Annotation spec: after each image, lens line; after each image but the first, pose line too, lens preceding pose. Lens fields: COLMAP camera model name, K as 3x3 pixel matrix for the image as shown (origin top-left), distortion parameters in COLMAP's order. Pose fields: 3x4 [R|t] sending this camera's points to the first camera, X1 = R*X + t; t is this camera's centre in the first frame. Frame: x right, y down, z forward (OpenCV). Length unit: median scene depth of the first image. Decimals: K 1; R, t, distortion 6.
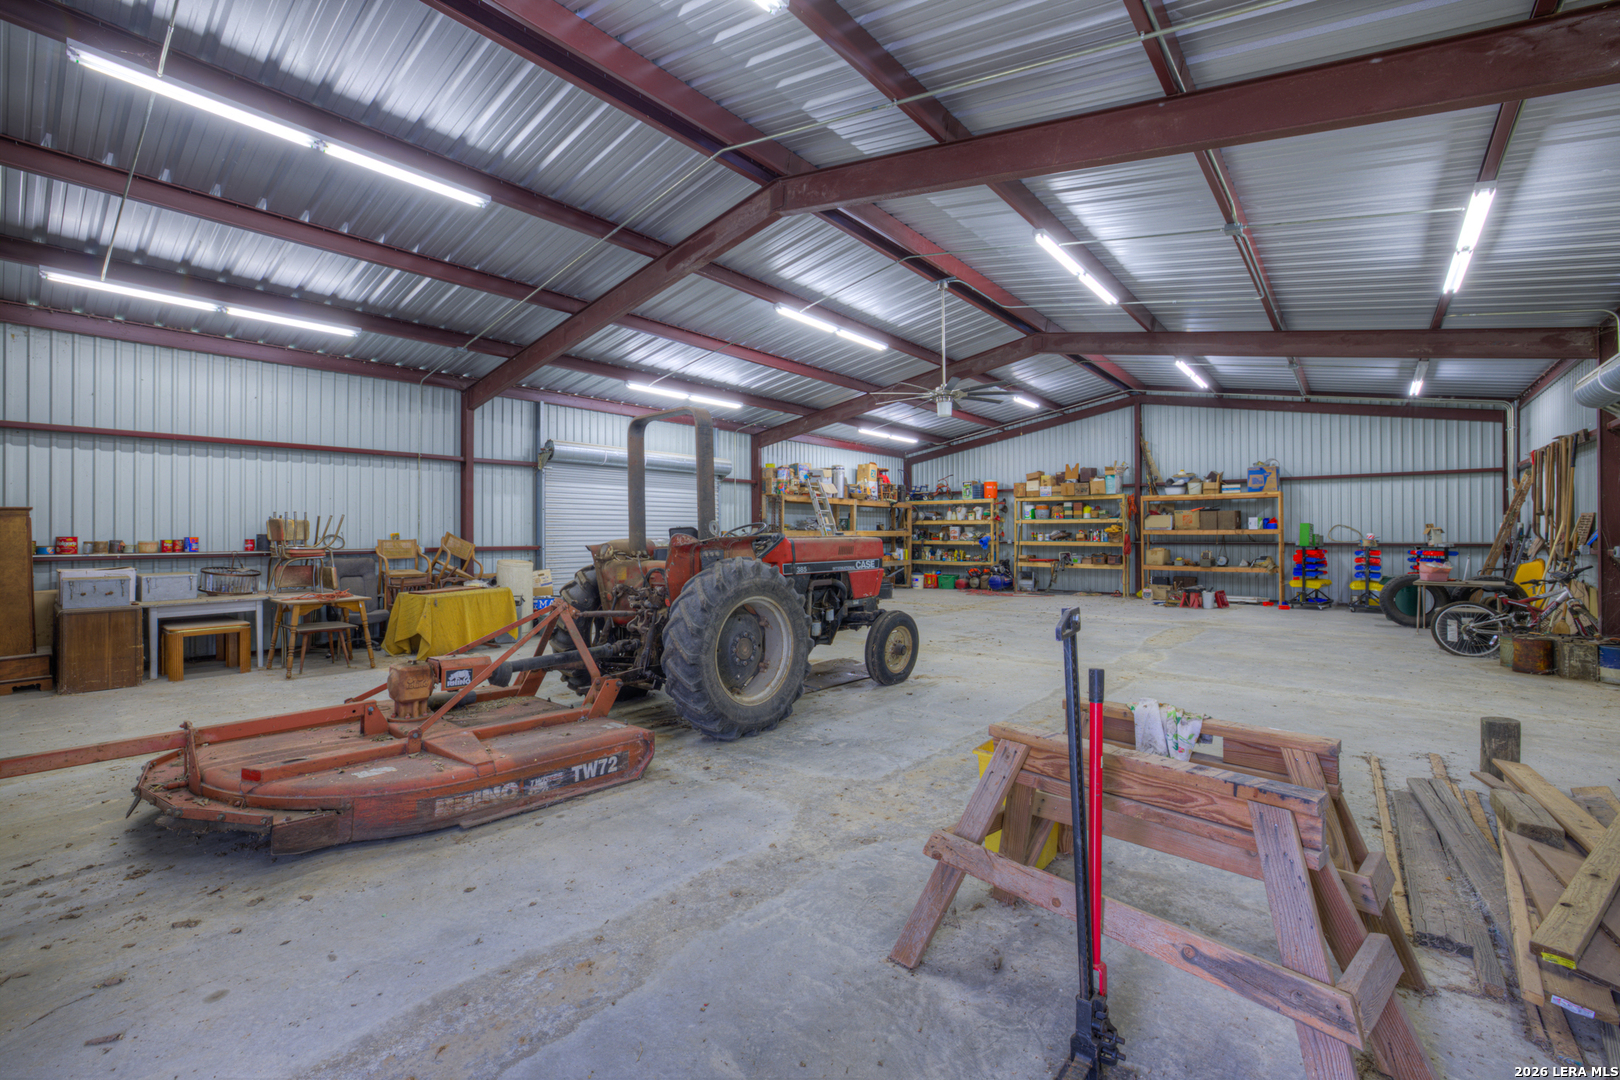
lens RADIAL K [[699.0, 0, 807.0], [0, 699.0, 536.8], [0, 0, 1]] dist [-0.010477, 0.001817]
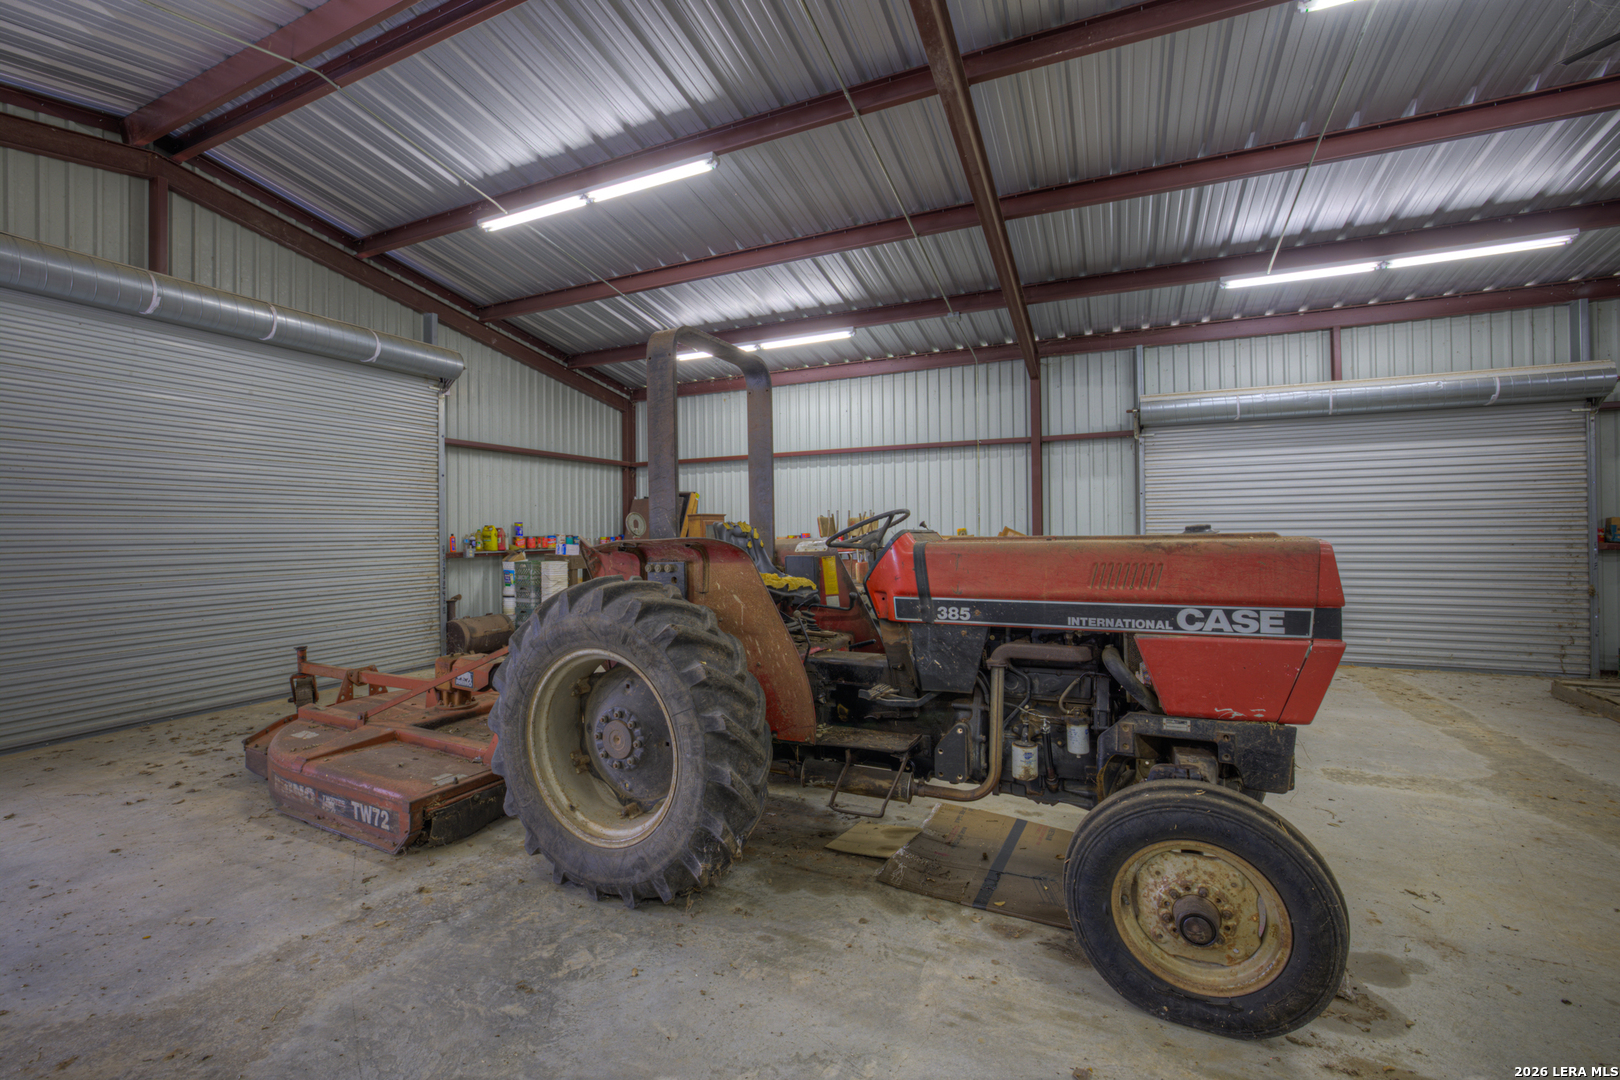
lens RADIAL K [[699.0, 0, 809.1], [0, 699.0, 532.3], [0, 0, 1]] dist [-0.010477, 0.001817]
pose [[0.247999, 0.002829, -0.968756, 0.375384], [0.004982, 0.999979, 0.004196, -0.005675], [0.968747, -0.005867, 0.247980, 0.767155]]
